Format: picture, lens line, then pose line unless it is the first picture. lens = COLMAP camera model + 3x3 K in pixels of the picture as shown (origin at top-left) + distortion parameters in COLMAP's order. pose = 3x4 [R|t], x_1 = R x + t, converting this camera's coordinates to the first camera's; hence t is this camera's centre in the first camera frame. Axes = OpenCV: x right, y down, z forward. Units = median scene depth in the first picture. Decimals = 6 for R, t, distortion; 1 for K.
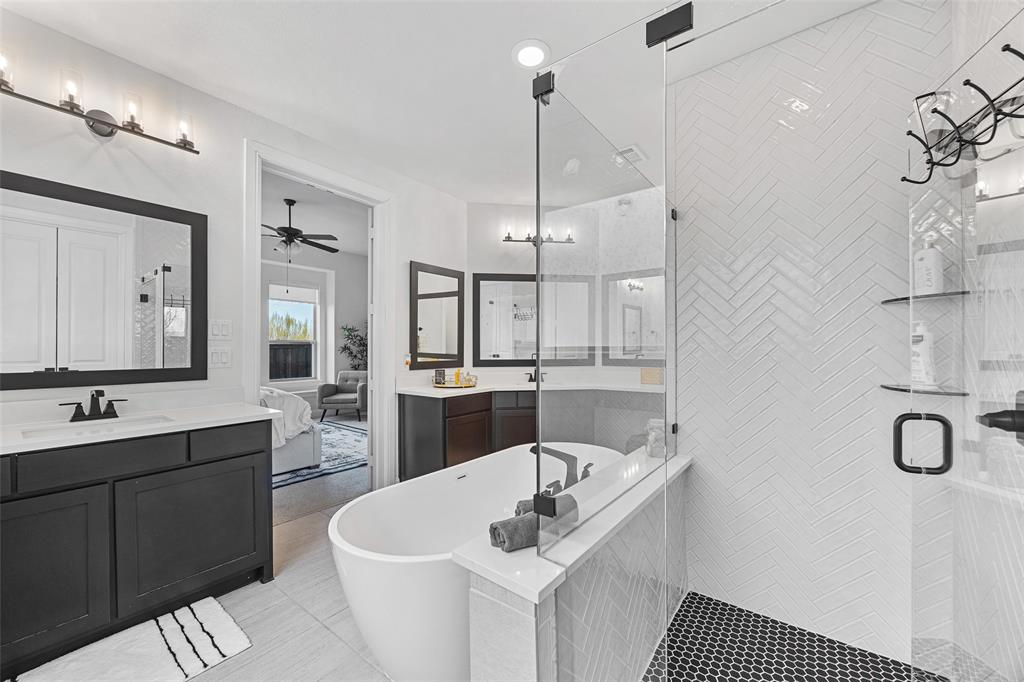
lens RADIAL K [[398.6, 0, 510.7], [0, 398.6, 343.7], [0, 0, 1]] dist [0.002035, 0.000328]
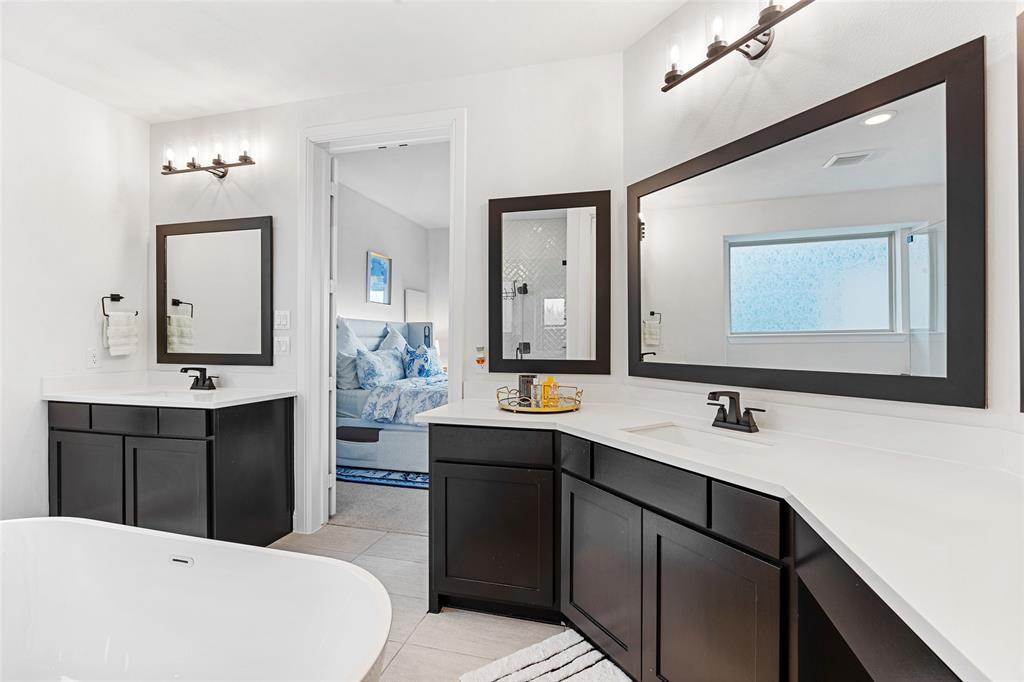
lens RADIAL K [[455.7, 0, 507.2], [0, 455.7, 337.9], [0, 0, 1]] dist [0.000198, -0.000041]
pose [[0.378741, -0.005919, -0.925484, 0.696401], [0.006332, 0.999973, -0.003804, 0.022679], [0.925481, -0.004419, 0.378769, 1.216619]]
